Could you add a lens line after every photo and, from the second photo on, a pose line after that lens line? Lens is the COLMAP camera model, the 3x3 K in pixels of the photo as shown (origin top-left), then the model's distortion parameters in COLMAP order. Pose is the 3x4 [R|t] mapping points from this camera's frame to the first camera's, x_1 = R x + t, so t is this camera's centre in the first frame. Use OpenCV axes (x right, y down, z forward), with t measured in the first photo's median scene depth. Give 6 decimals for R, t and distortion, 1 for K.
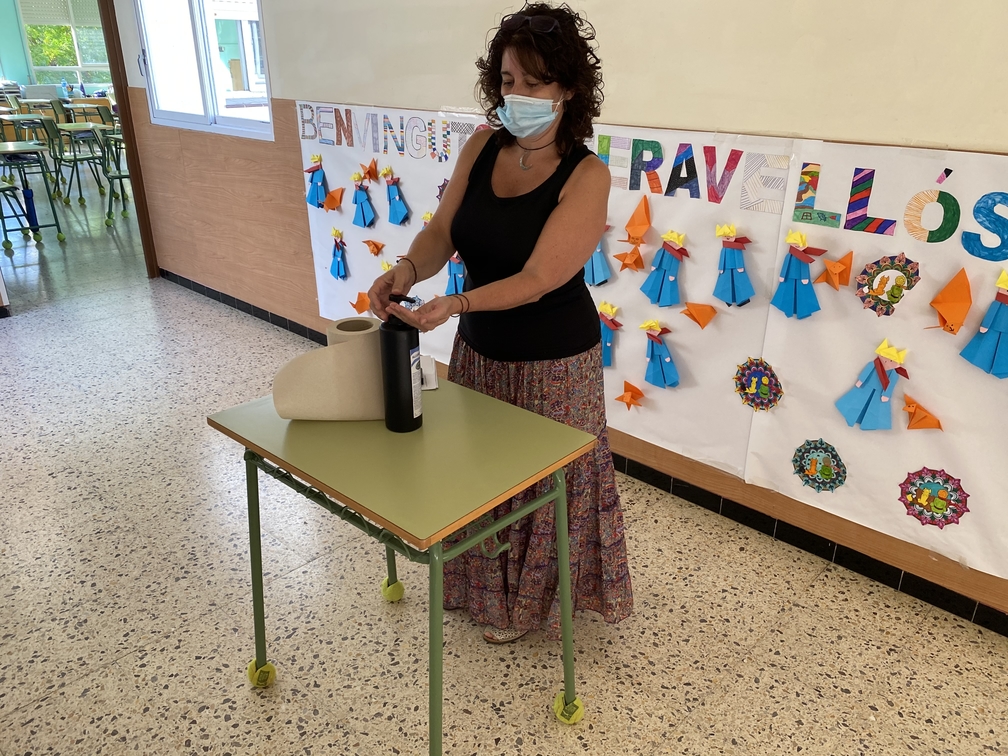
lens RADIAL K [[770.6, 0, 499.8], [0, 770.6, 383.5], [0, 0, 1]] dist [0.006827, -0.005202]
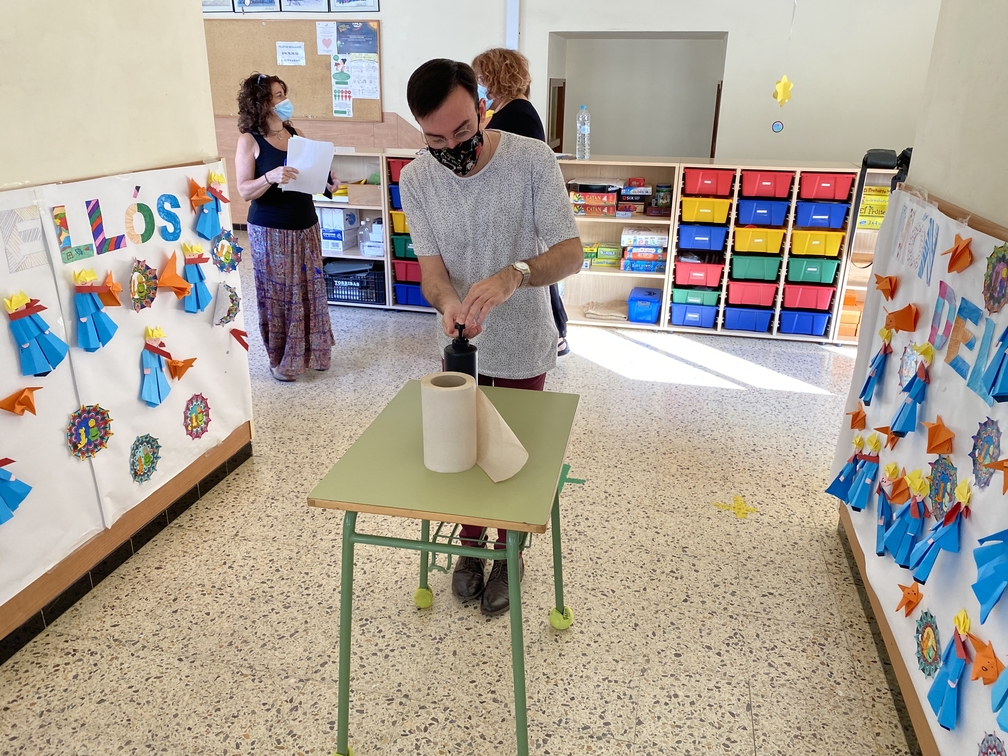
lens RADIAL K [[770.6, 0, 501.0], [0, 770.6, 375.8], [0, 0, 1]] dist [0.006827, -0.005202]
pose [[-0.514931, -0.311939, 0.798461, -0.791548], [0.323515, 0.791848, 0.517992, -0.446615], [-0.793842, 0.525044, -0.306829, 0.960389]]
